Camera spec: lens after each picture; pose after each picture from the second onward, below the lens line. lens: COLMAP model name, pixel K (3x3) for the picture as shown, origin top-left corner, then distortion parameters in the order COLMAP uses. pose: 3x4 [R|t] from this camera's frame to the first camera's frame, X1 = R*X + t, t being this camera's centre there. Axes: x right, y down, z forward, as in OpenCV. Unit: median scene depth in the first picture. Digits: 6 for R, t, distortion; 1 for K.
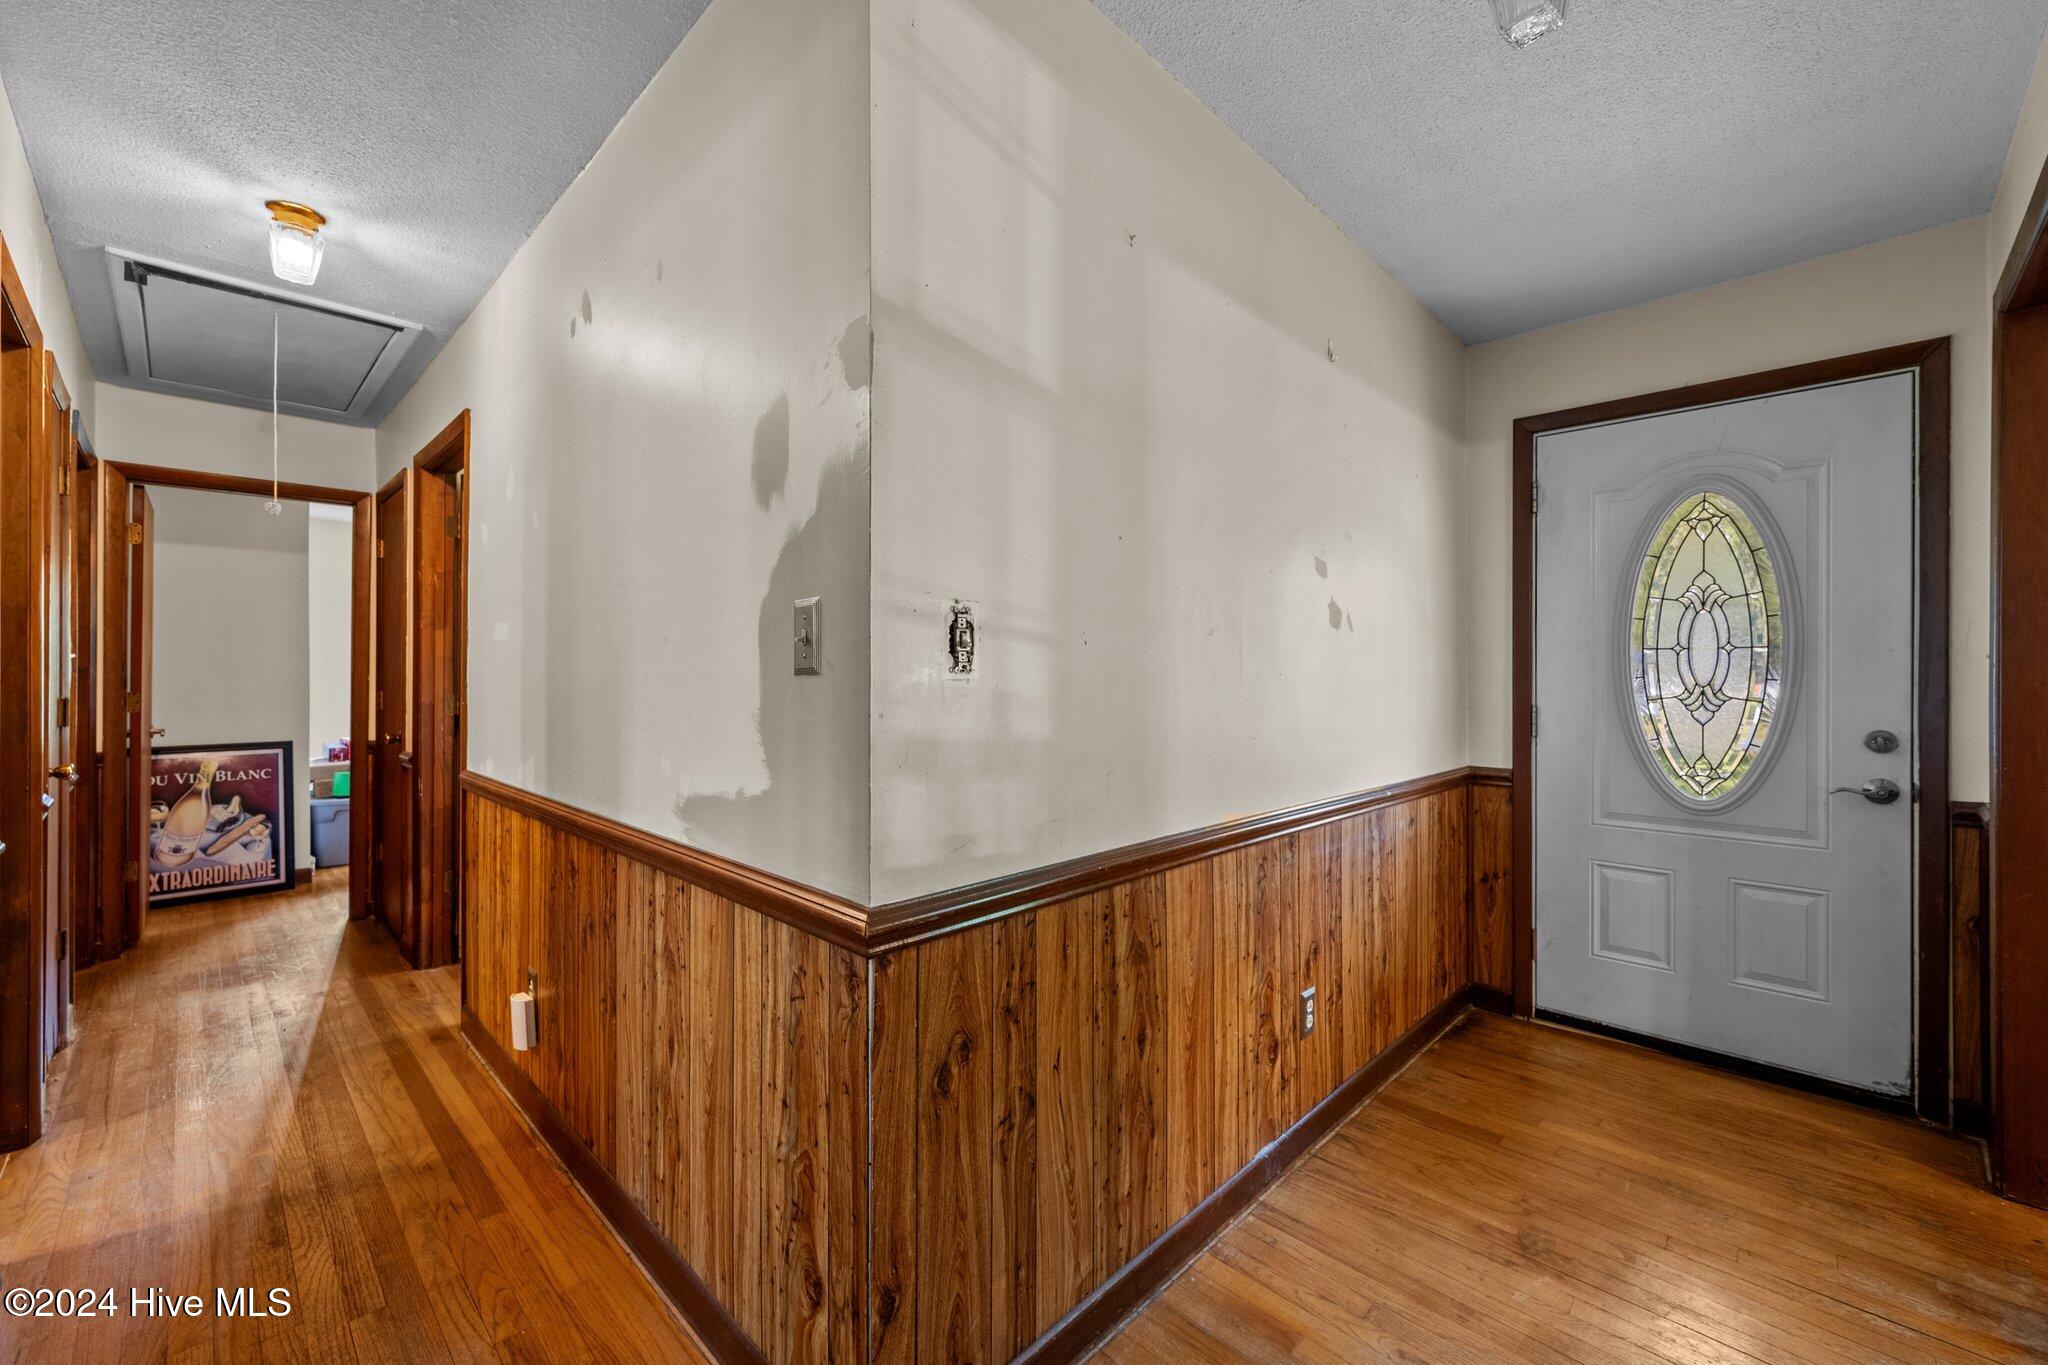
lens RADIAL K [[813.0, 0, 1054.6], [0, 813.0, 687.2], [0, 0, 1]] dist [-0.000393, 0.001368]
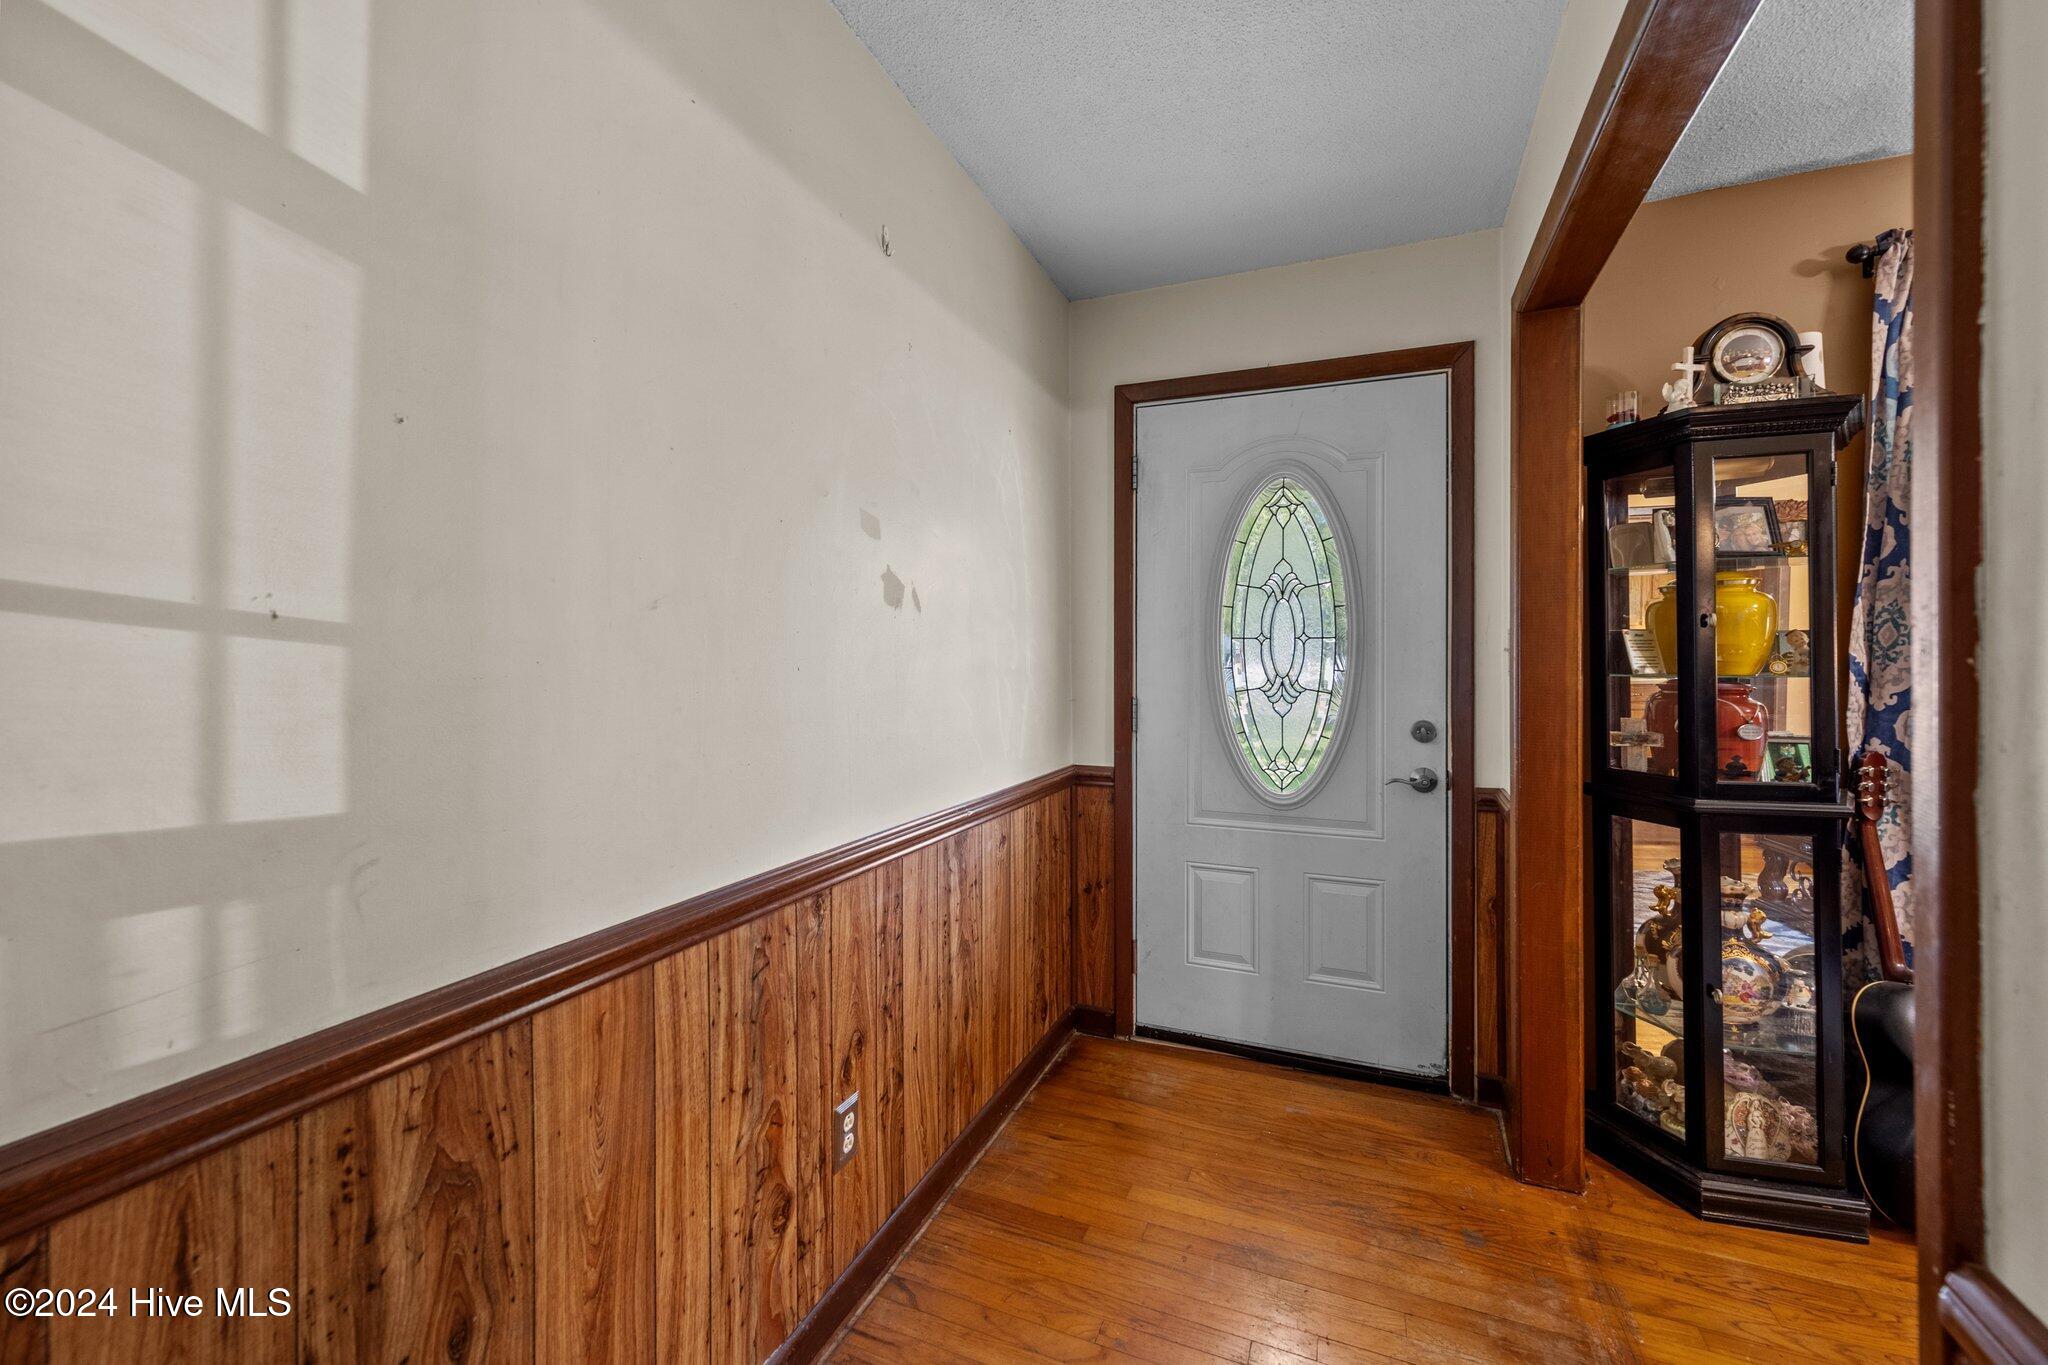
lens RADIAL K [[813.0, 0, 1054.6], [0, 813.0, 687.2], [0, 0, 1]] dist [-0.000393, 0.001368]
pose [[0.920008, -0.013409, 0.391671, 0.190561], [0.006057, 0.999782, 0.020001, -0.011923], [-0.391854, -0.016029, 0.919888, 0.244414]]
